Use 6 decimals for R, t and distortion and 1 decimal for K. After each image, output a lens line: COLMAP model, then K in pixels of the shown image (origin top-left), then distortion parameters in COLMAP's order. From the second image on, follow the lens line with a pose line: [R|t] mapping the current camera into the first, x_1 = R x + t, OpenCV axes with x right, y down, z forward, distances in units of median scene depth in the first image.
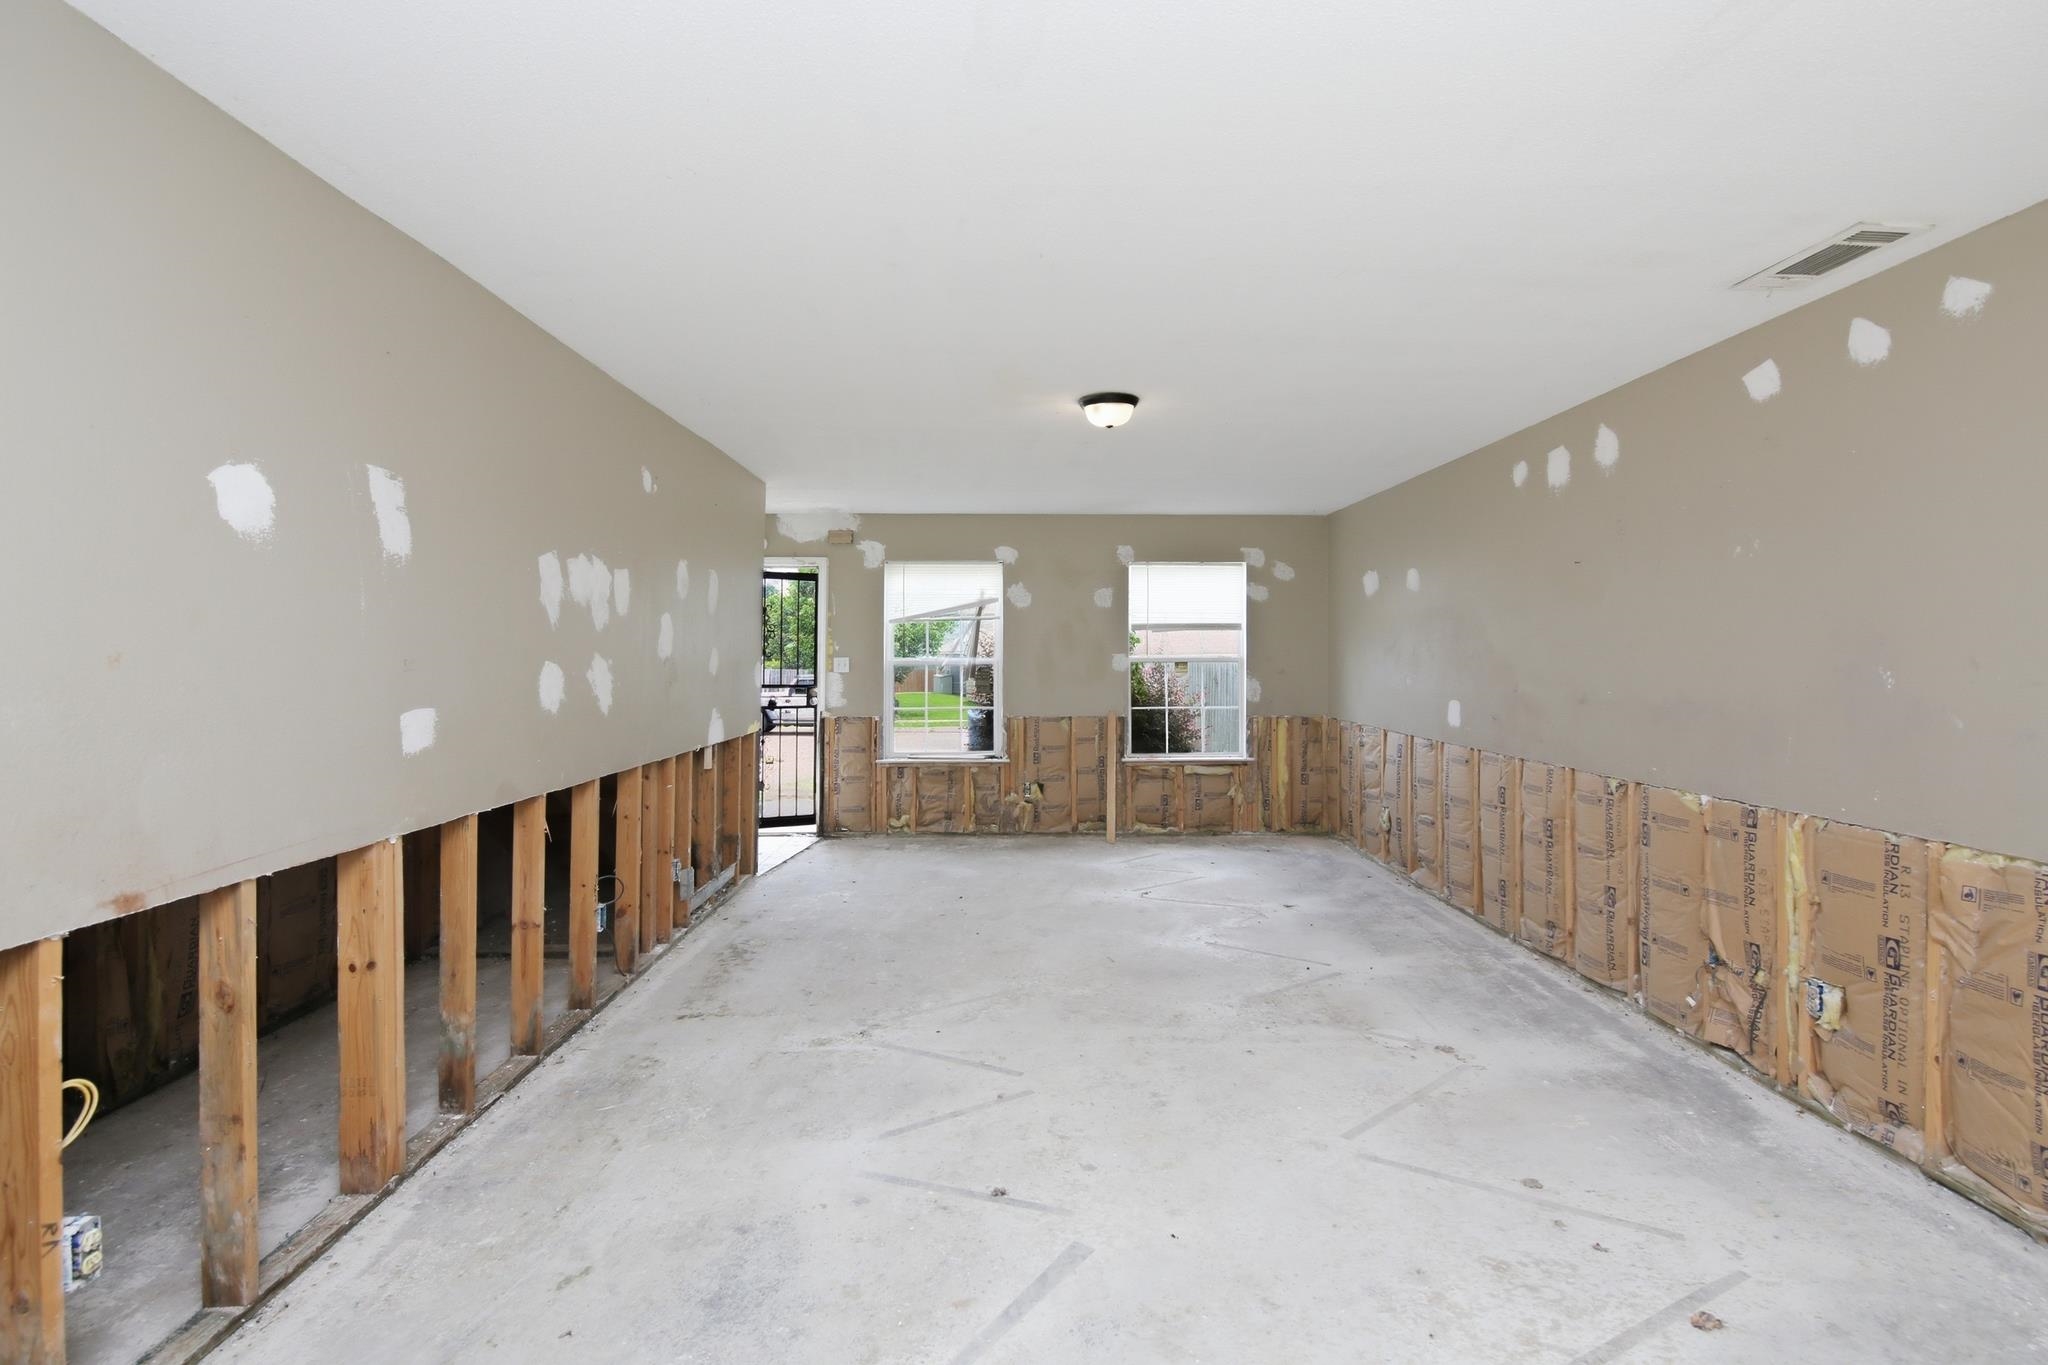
lens RADIAL K [[900.2, 0, 1014.8], [0, 900.2, 648.1], [0, 0, 1]] dist [-0.007842, -0.006021]
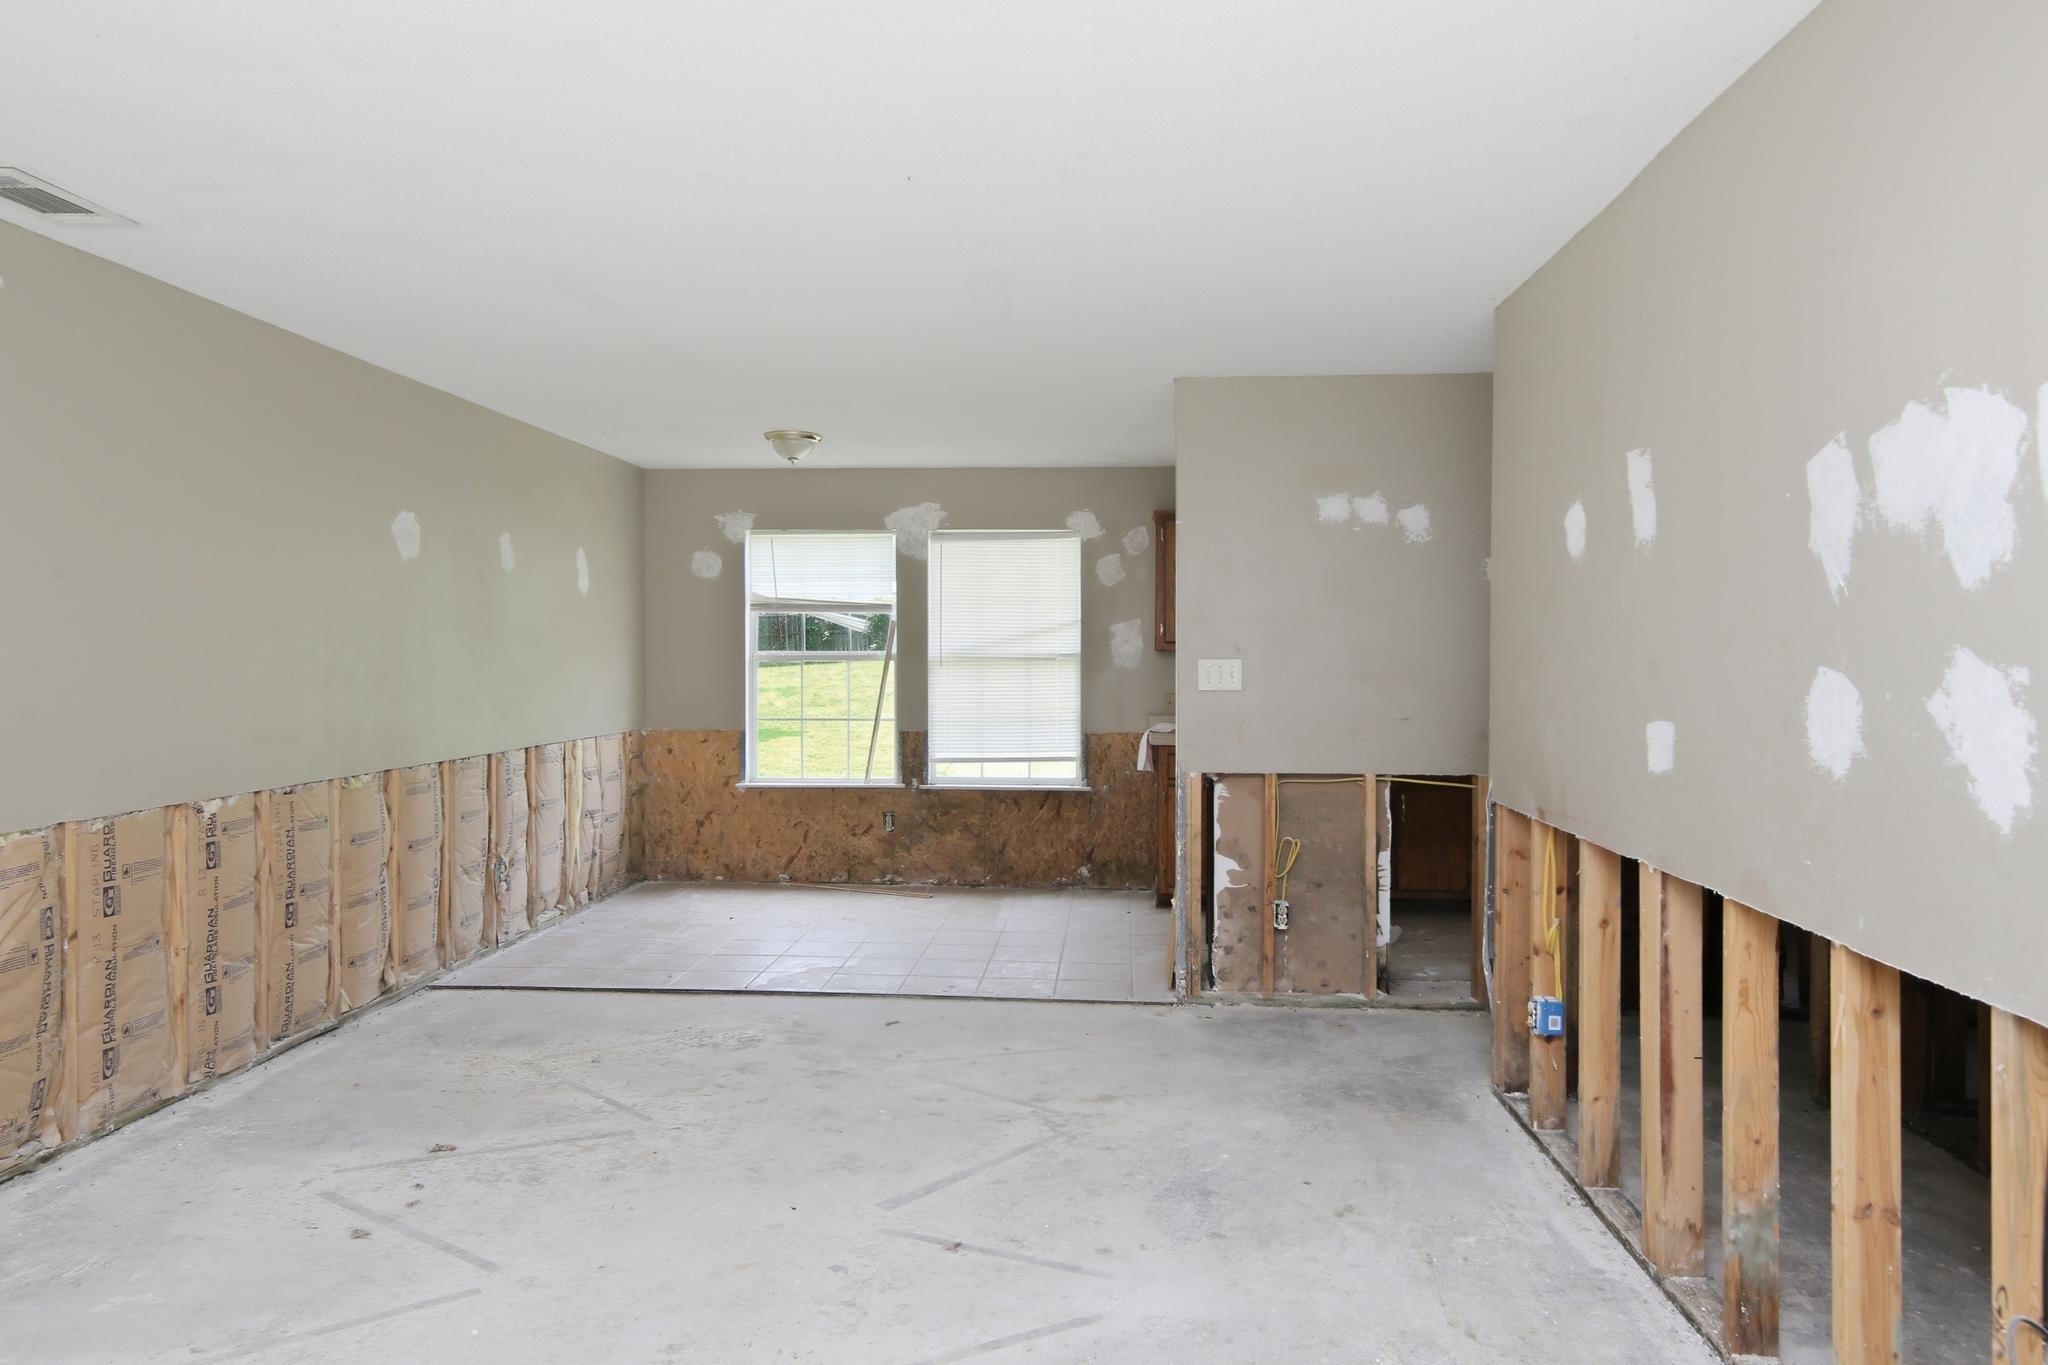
lens RADIAL K [[1456.2, 0, 1021.4], [0, 1456.2, 666.3], [0, 0, 1]] dist [0.152266, -0.019357]
pose [[-0.995860, -0.009100, 0.090439, -0.221596], [-0.009110, 0.999958, 0.000297, 0.024102], [-0.090438, -0.000528, -0.995902, 2.536916]]
